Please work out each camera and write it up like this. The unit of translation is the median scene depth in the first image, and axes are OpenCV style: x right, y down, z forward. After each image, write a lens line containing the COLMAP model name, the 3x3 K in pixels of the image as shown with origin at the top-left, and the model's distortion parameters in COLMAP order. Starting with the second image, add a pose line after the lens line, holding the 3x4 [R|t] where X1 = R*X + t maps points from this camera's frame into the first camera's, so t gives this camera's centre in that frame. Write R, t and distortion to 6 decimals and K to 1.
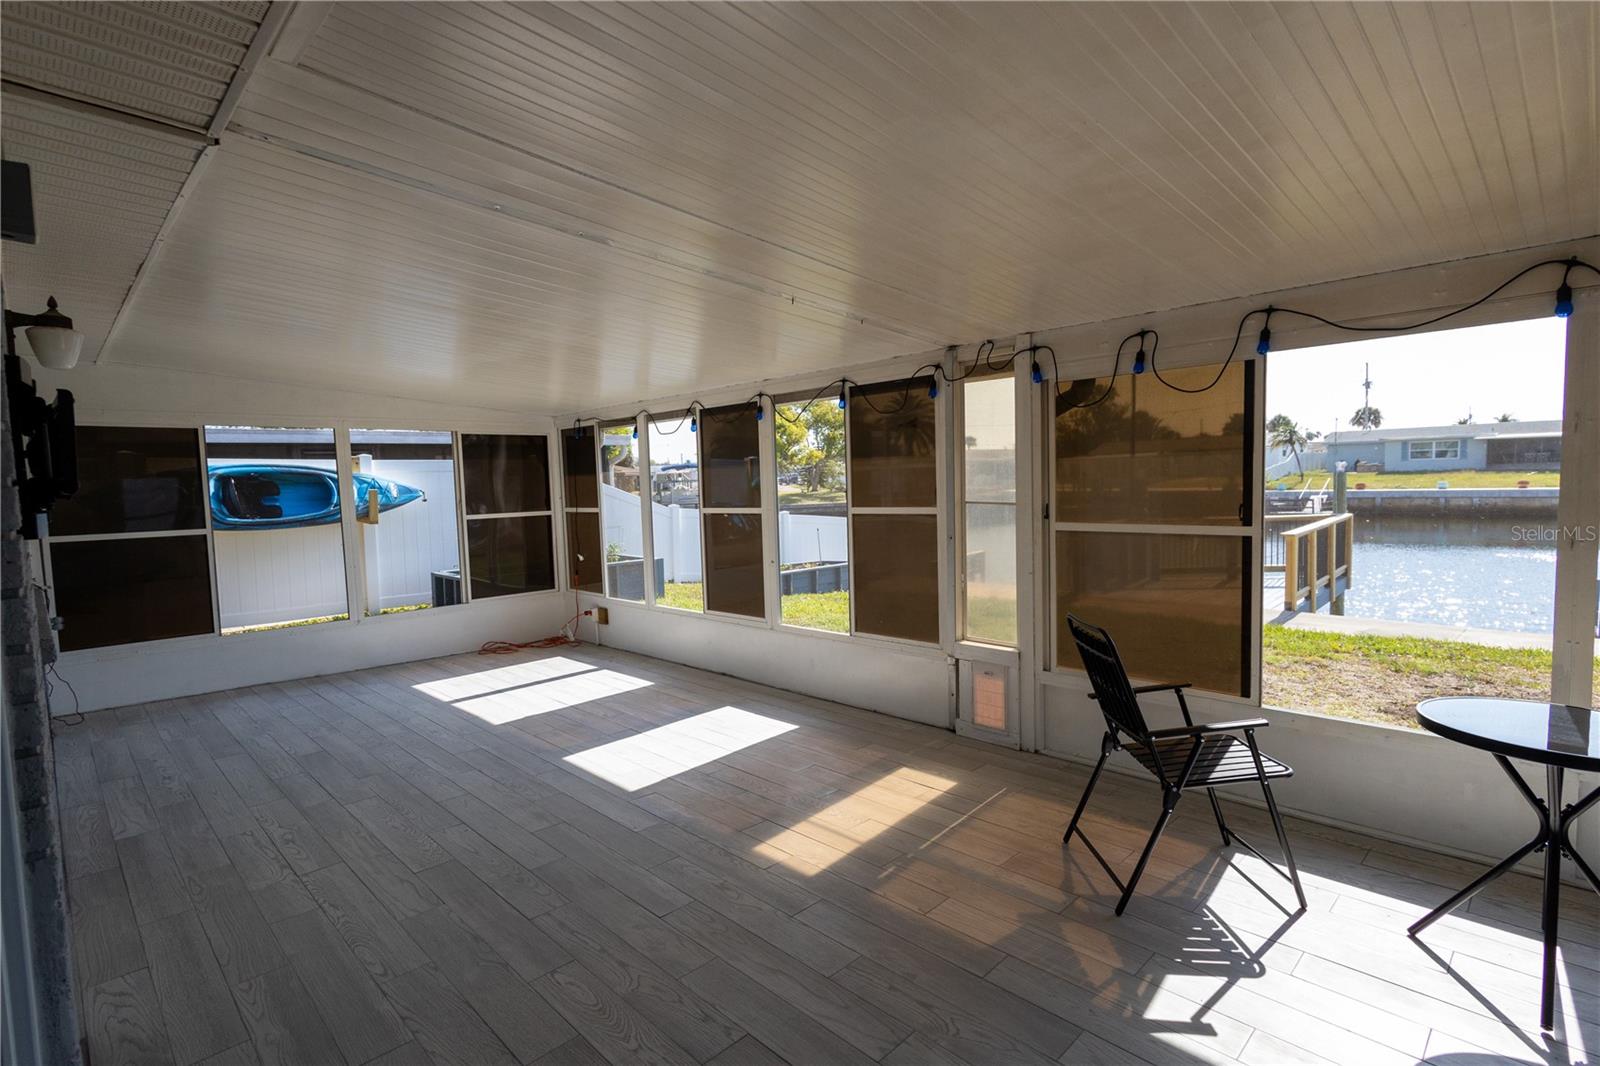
lens RADIAL K [[770.6, 0, 793.2], [0, 770.6, 538.3], [0, 0, 1]] dist [0.003881, -0.000442]
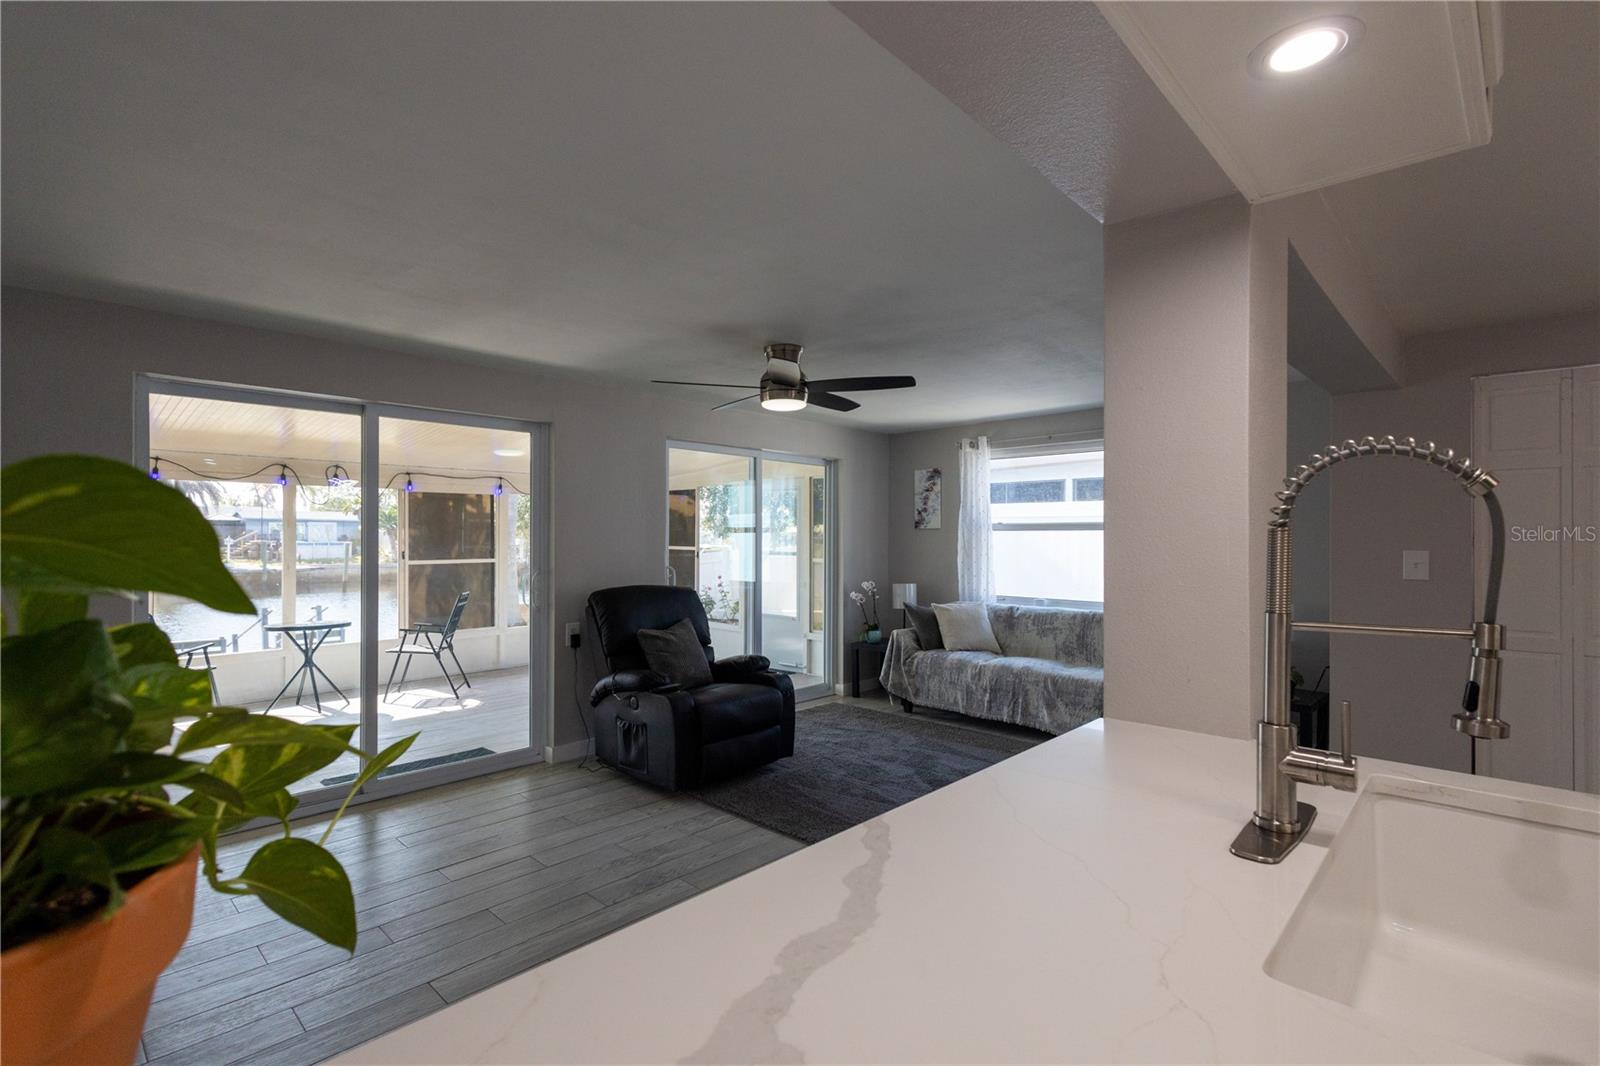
lens RADIAL K [[743.6, 0, 801.6], [0, 743.6, 532.2], [0, 0, 1]] dist [0.009011, 0.000202]
pose [[-0.030759, 0.038990, 0.998766, -0.909402], [0.079083, 0.996201, -0.036454, 0.064925], [-0.996393, 0.077864, -0.033725, -0.388429]]
